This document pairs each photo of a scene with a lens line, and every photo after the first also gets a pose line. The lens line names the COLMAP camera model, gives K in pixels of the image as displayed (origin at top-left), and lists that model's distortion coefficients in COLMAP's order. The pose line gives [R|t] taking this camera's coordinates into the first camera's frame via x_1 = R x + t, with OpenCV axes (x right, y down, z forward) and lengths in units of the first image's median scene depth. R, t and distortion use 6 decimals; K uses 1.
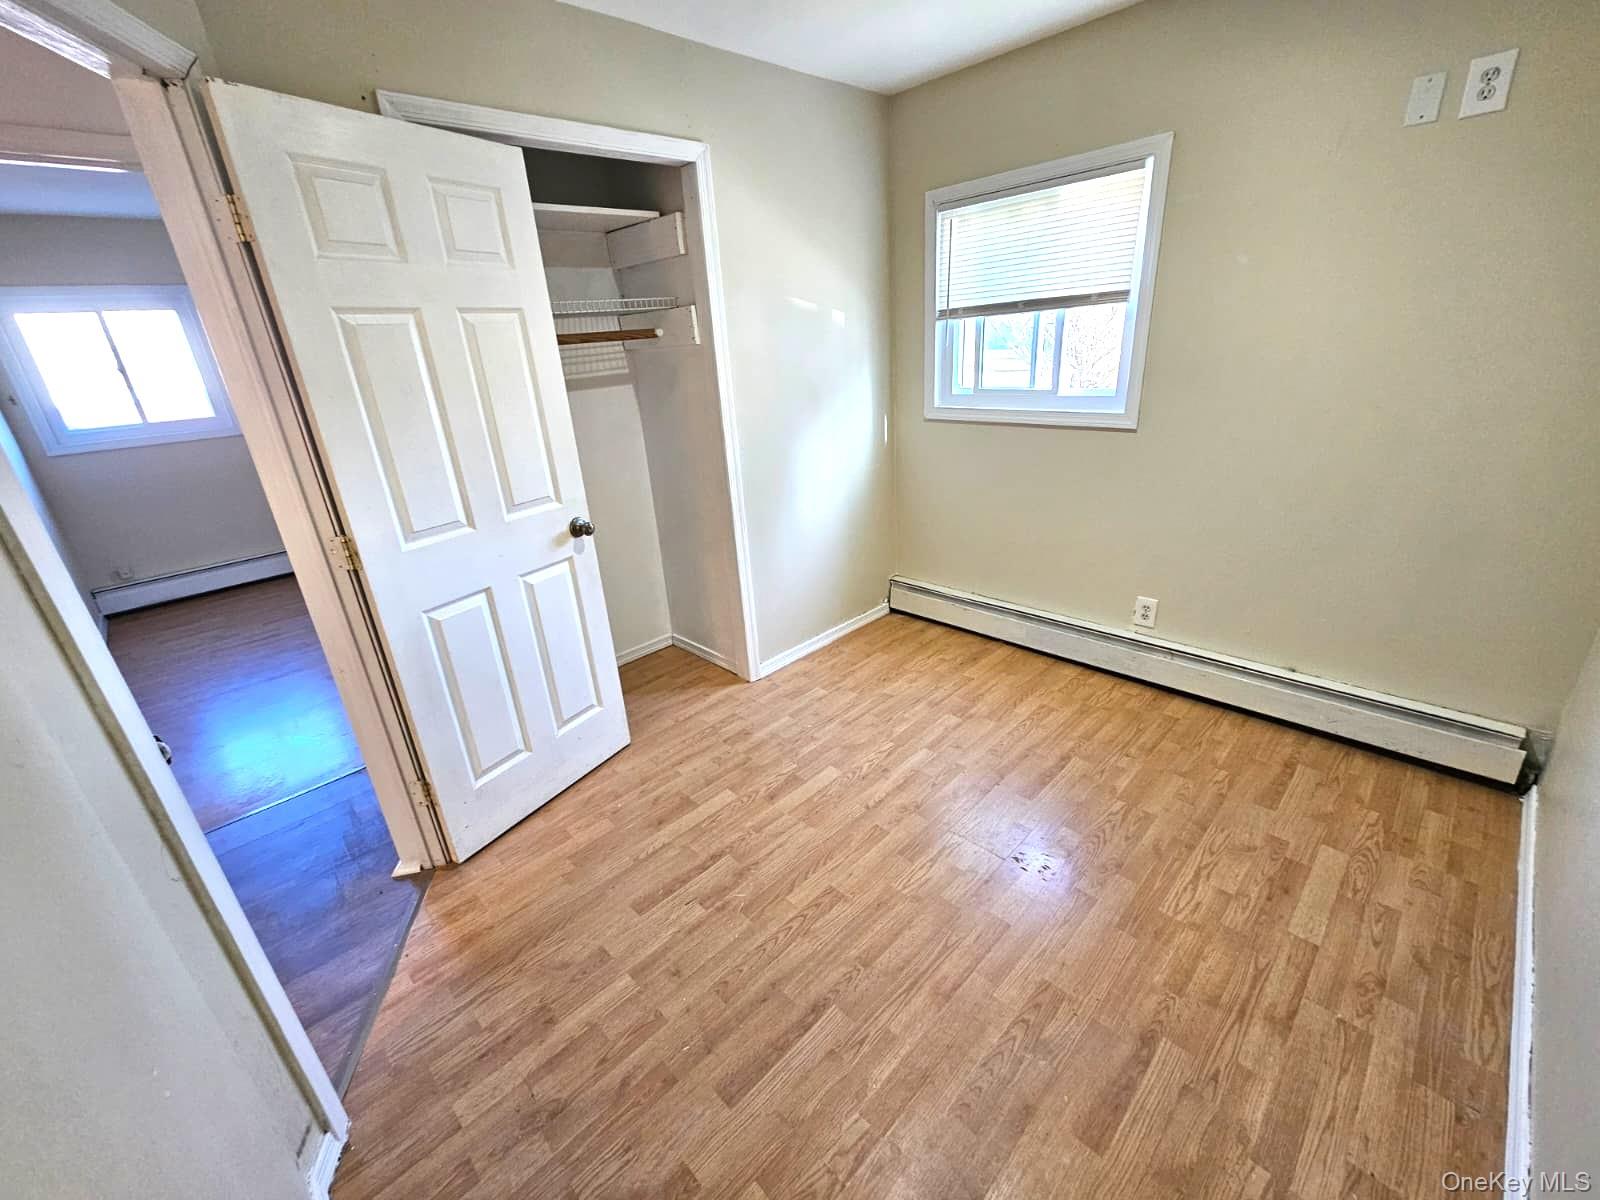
lens RADIAL K [[656.4, 0, 800.0], [0, 656.4, 600.0], [0, 0, 1]] dist [-0.001562, -0.000665]
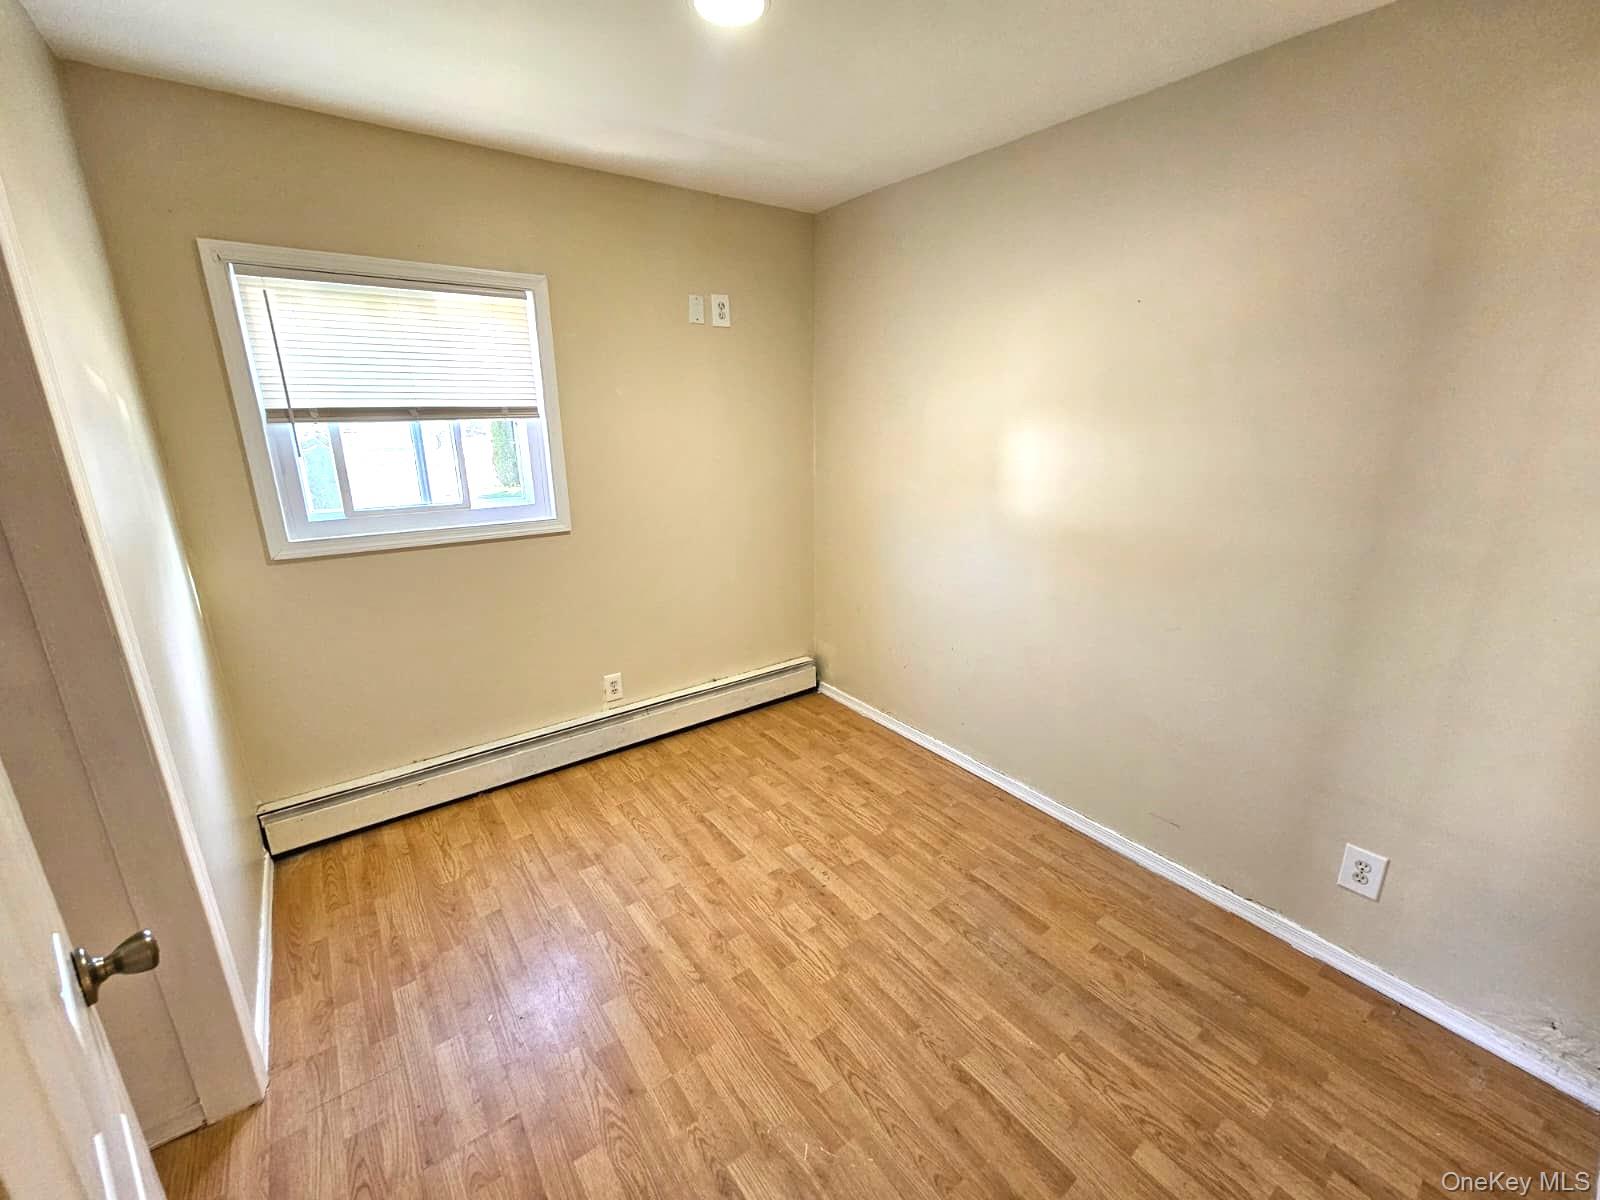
lens RADIAL K [[656.3, 0, 793.5], [0, 656.3, 603.5], [0, 0, 1]] dist [0.000015, 0.000537]
pose [[0.139947, -0.213836, 0.966793, -0.583764], [0.363864, 0.919191, 0.150636, -0.208339], [-0.920879, 0.330700, 0.206445, 0.554696]]
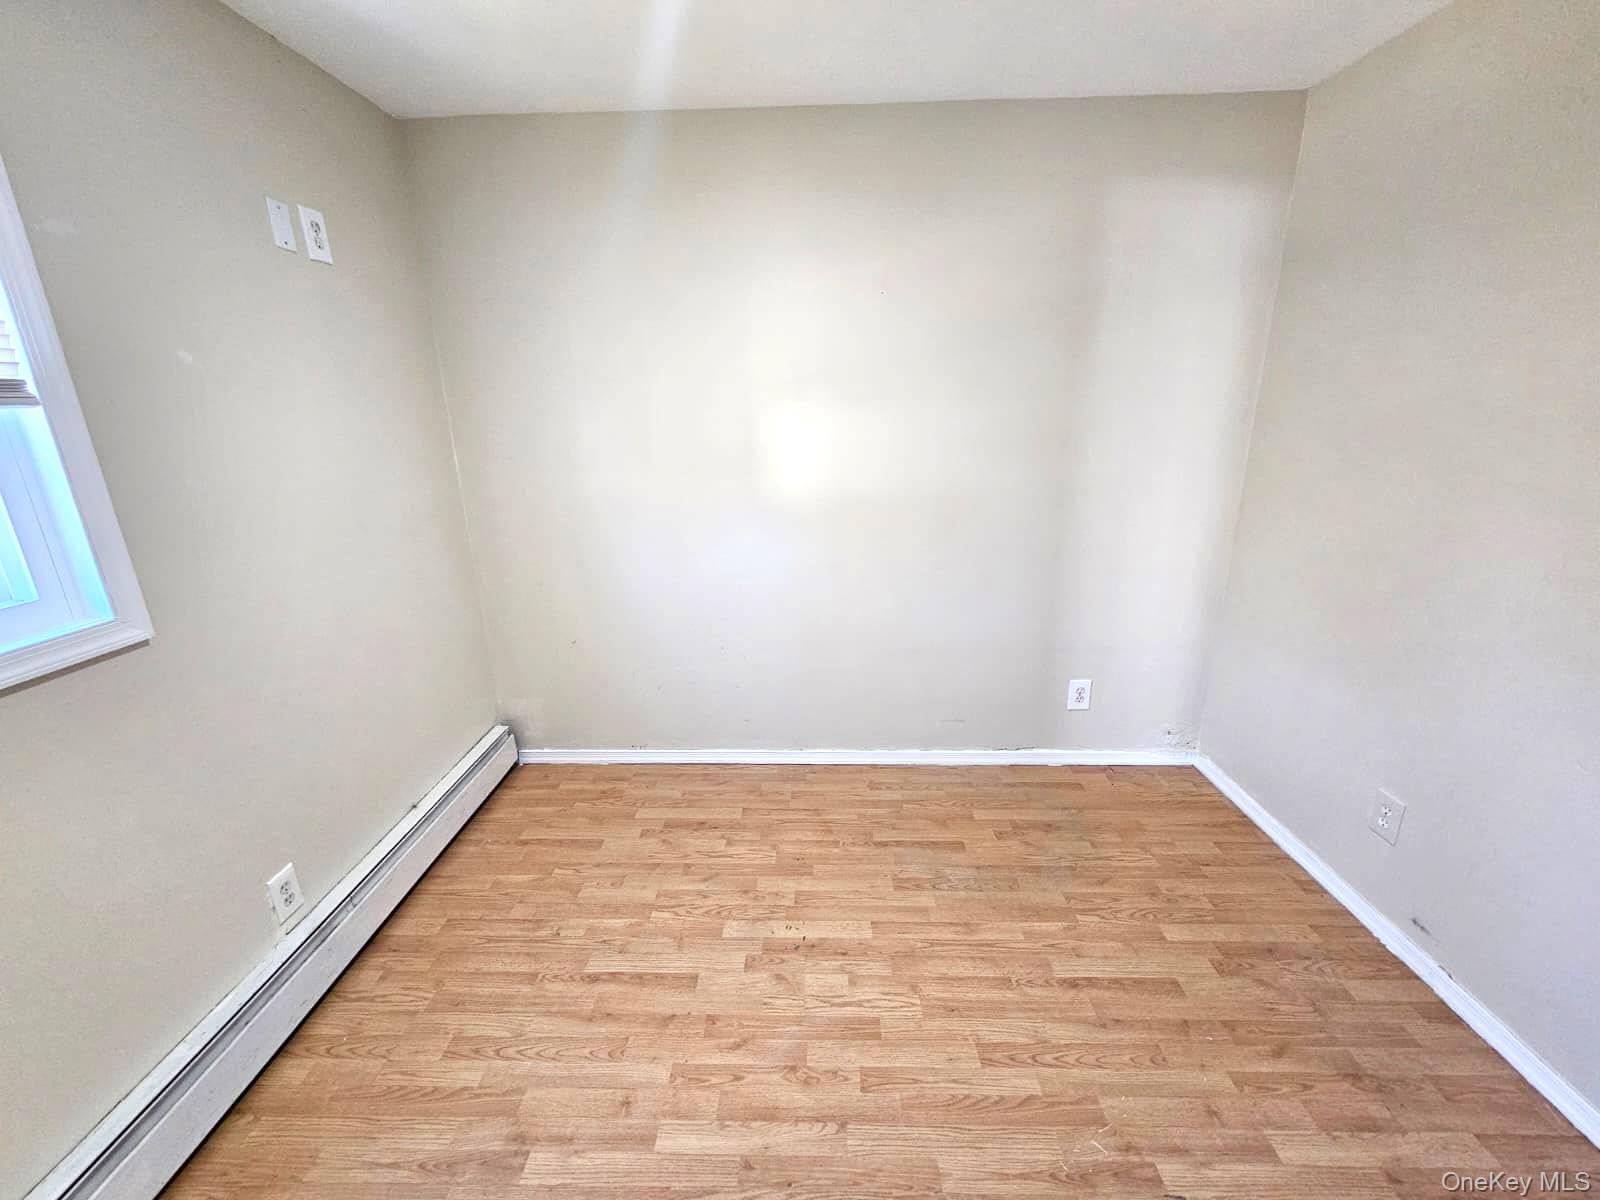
lens RADIAL K [[656.3, 0, 793.5], [0, 656.3, 603.5], [0, 0, 1]] dist [0.000015, 0.000537]
pose [[-0.688605, -0.129468, 0.713485, -0.253961], [0.332120, 0.818353, 0.469036, -0.415647], [-0.644608, 0.559943, -0.520523, 1.071098]]
